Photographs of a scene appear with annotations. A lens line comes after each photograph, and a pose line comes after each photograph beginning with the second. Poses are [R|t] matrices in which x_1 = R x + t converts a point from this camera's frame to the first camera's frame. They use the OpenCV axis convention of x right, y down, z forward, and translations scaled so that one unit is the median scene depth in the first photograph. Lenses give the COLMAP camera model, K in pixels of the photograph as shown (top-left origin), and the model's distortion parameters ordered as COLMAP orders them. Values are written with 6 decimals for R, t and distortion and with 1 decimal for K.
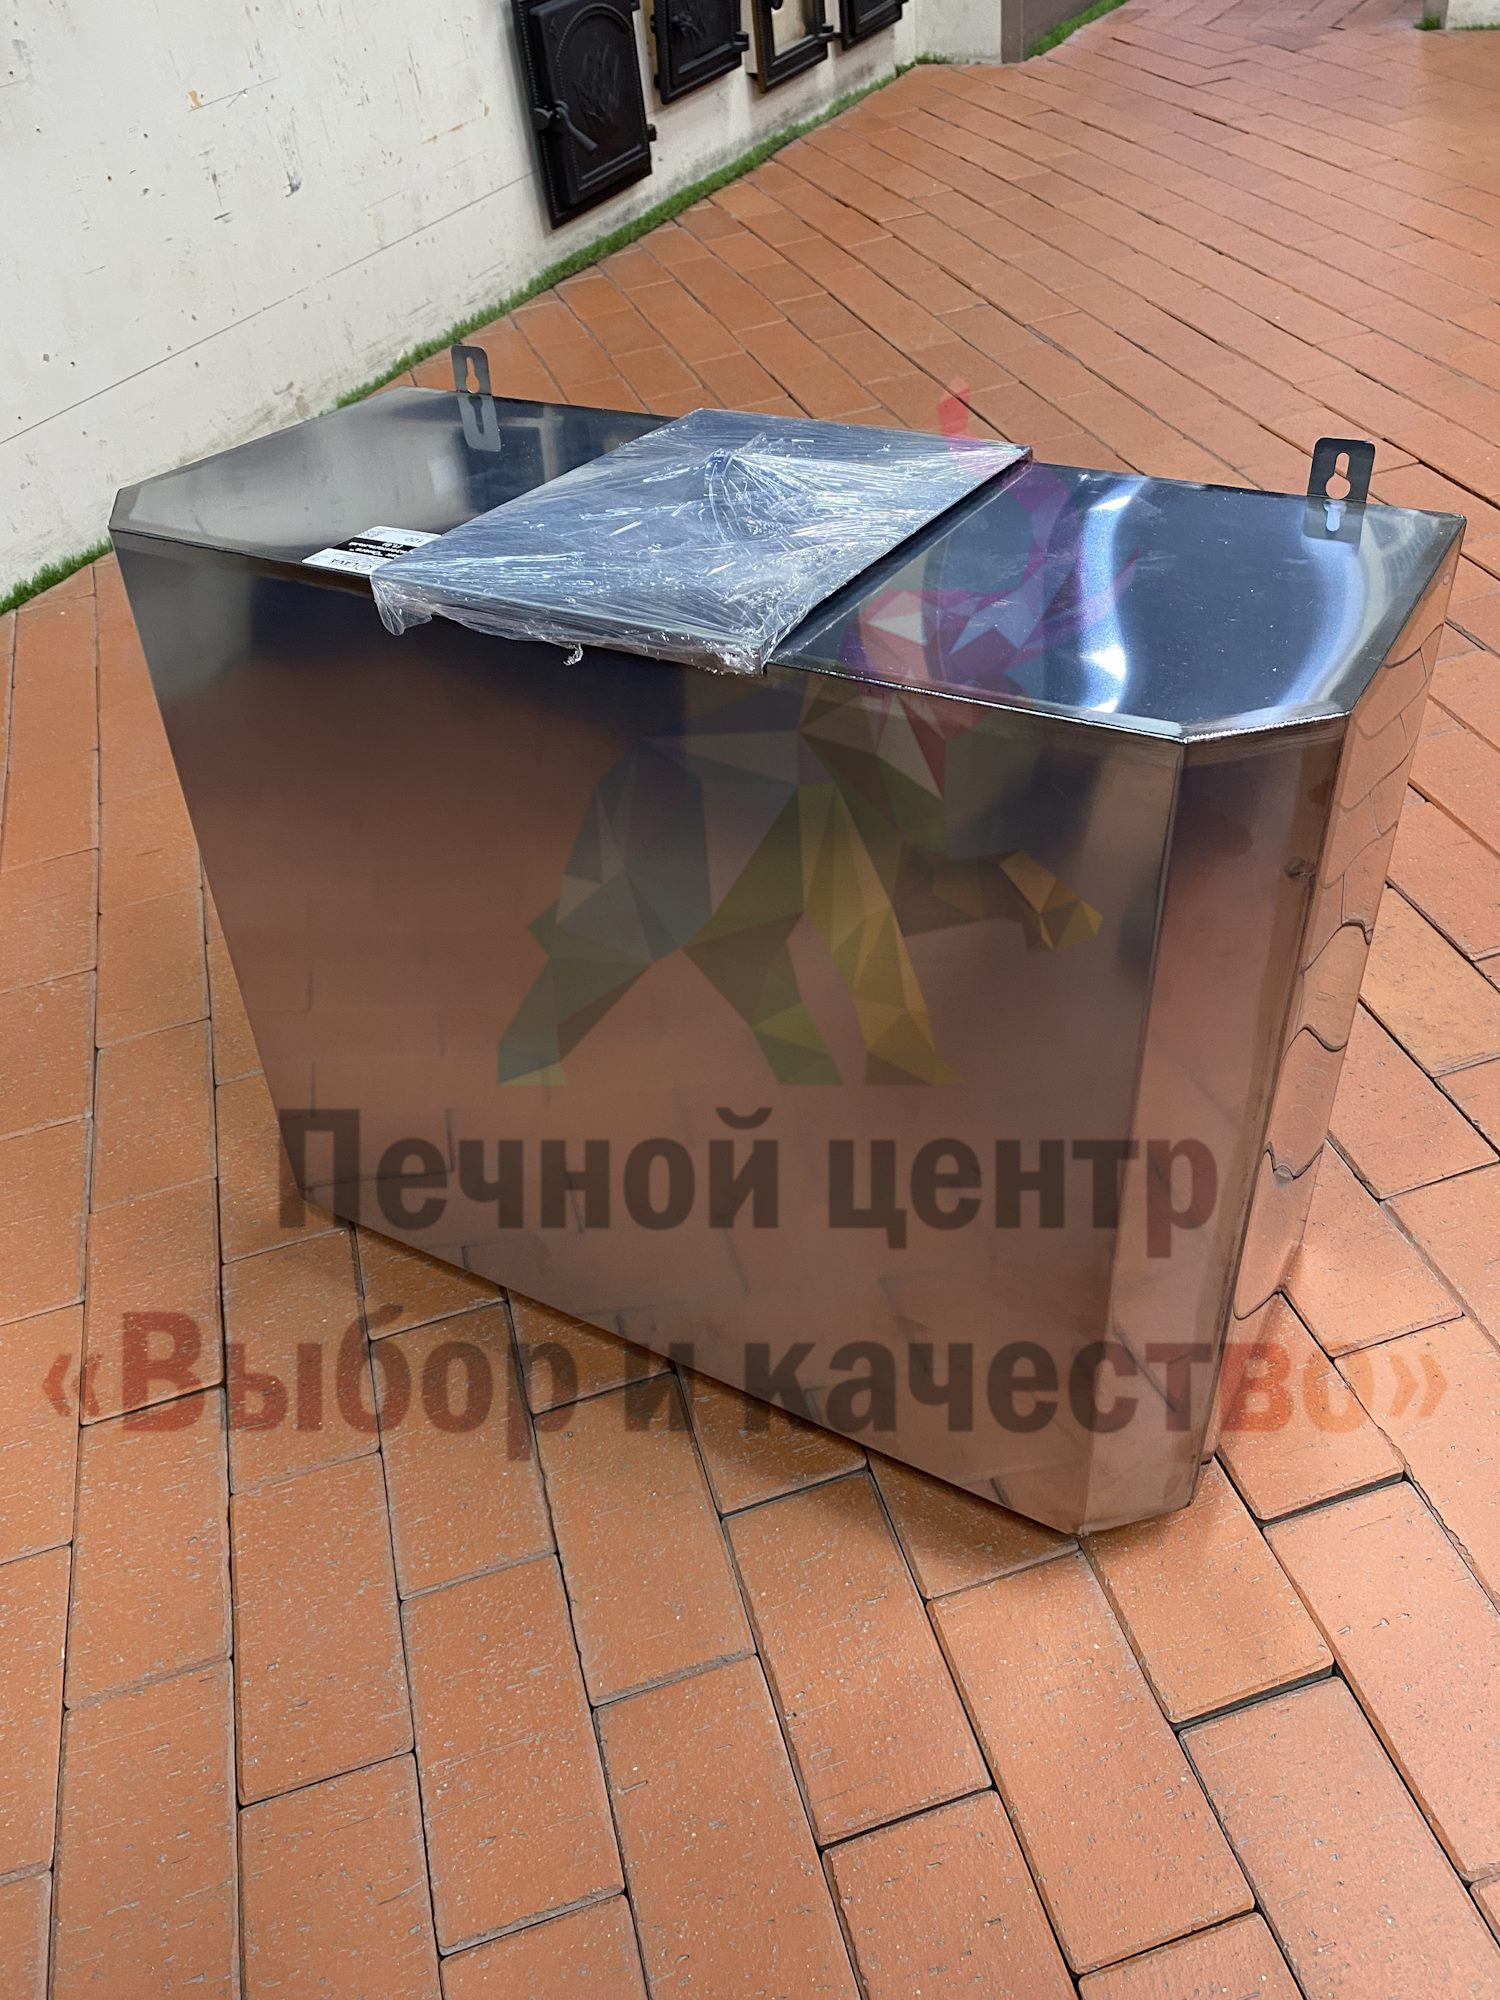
lens RADIAL K [[1509.0, 0, 750.0], [0, 1509.0, 1000.0], [0, 0, 1]] dist [0.004711, -0.008250]
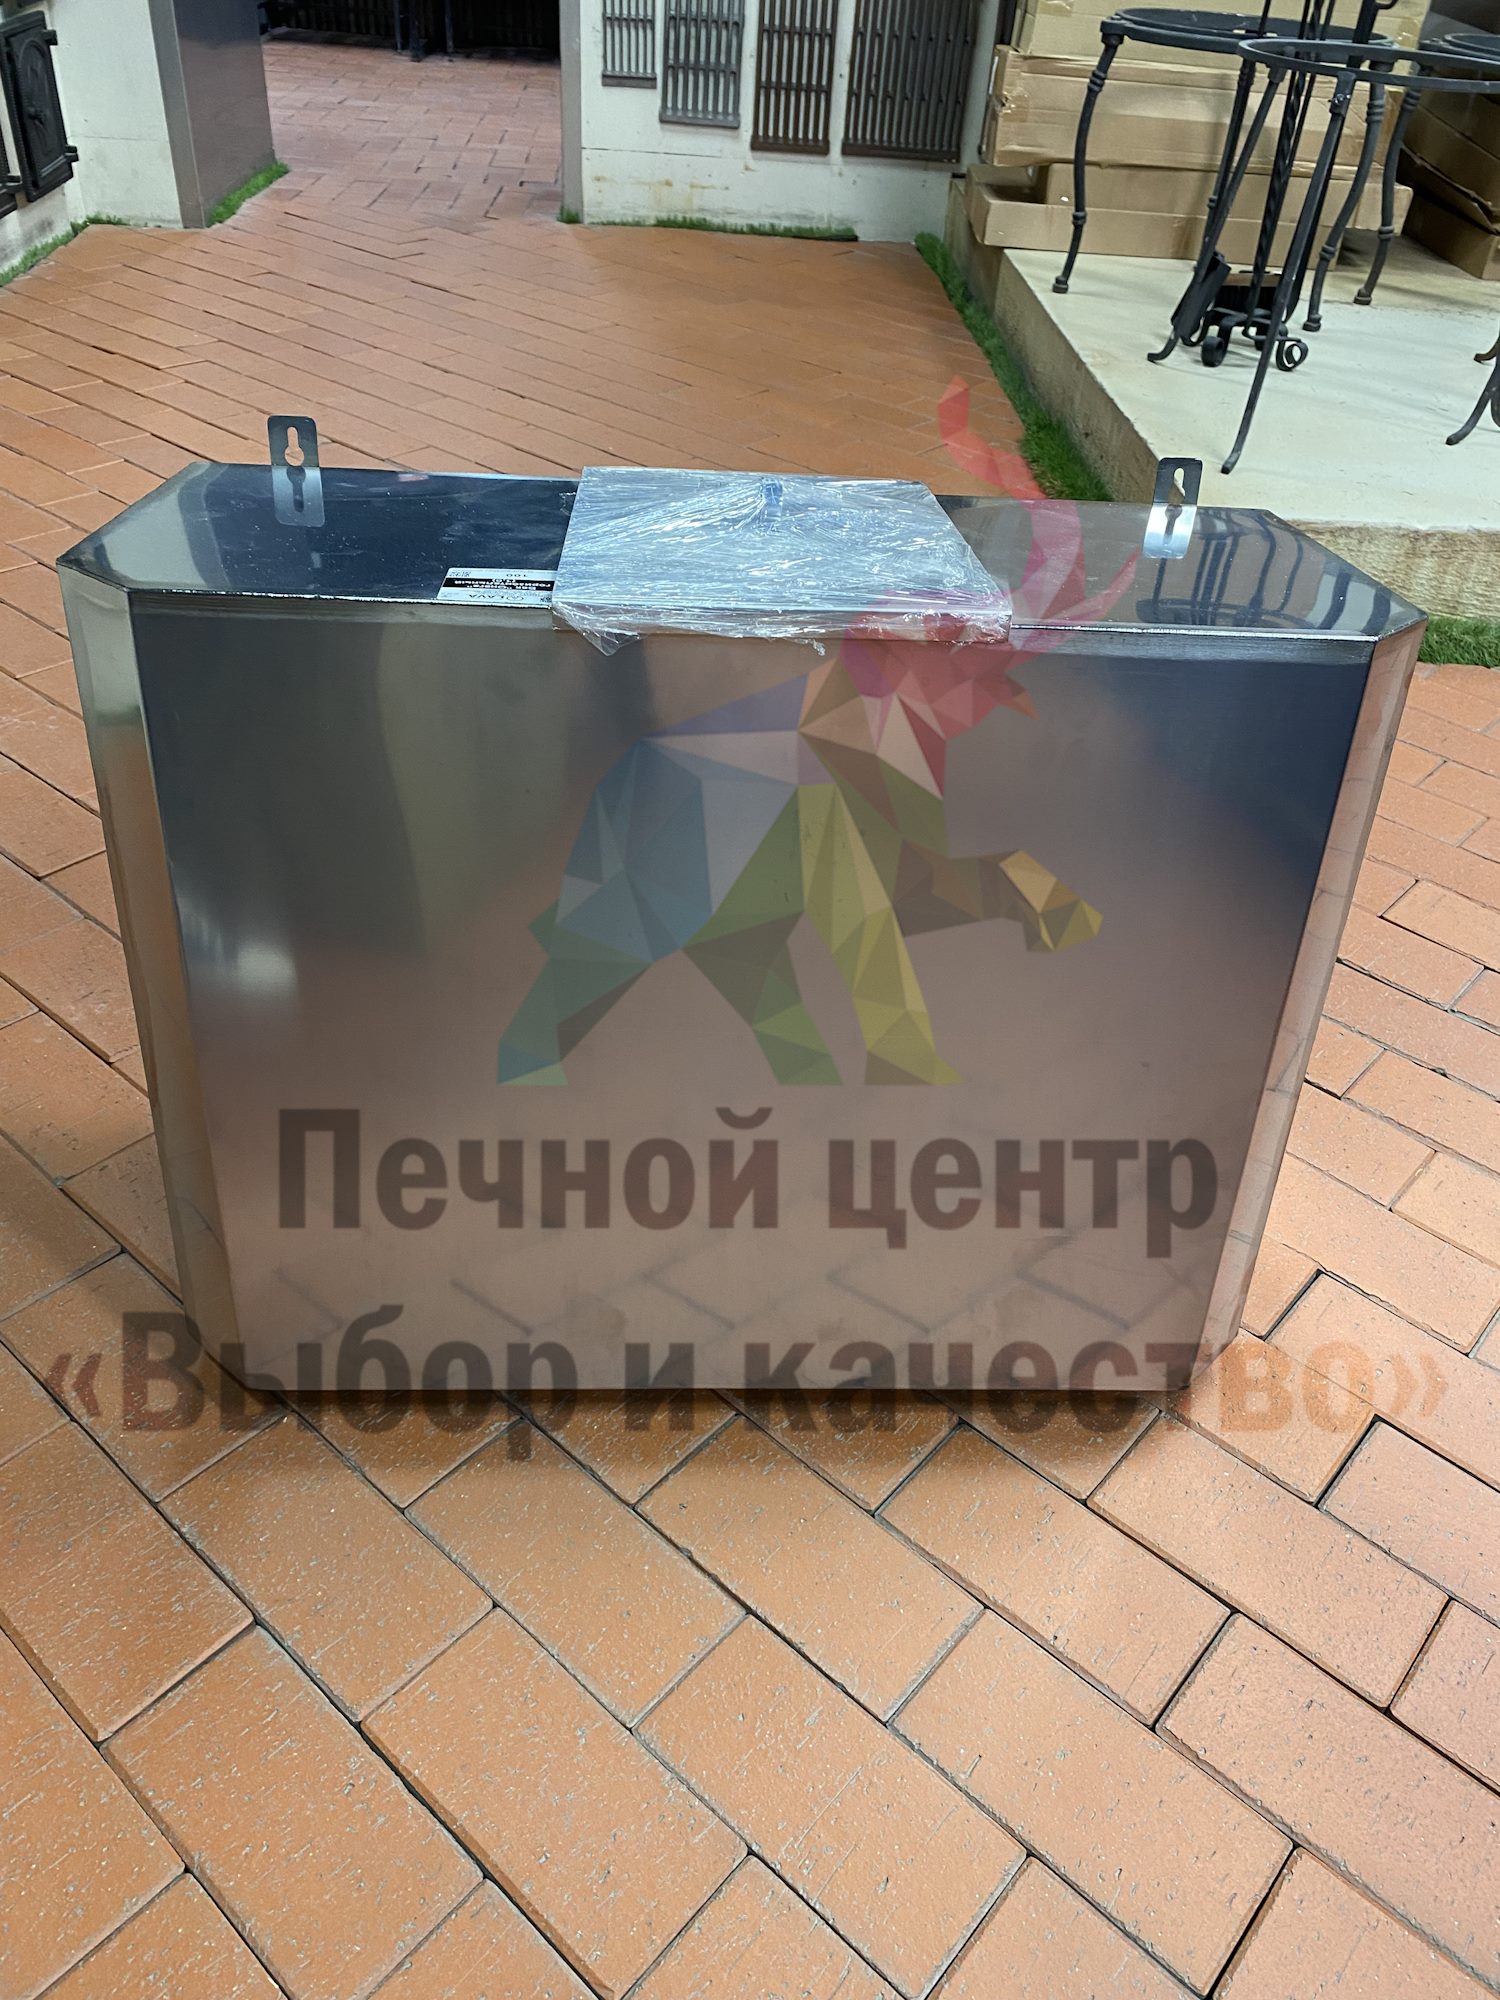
lens RADIAL K [[1483.4, 0, 747.9], [0, 1483.4, 1027.0], [0, 0, 1]] dist [-0.001244, 0.002133]
pose [[0.836518, -0.206398, 0.507580, -0.145098], [0.247246, 0.968859, -0.013507, 0.004694], [-0.488986, 0.136796, 0.861499, 0.036841]]
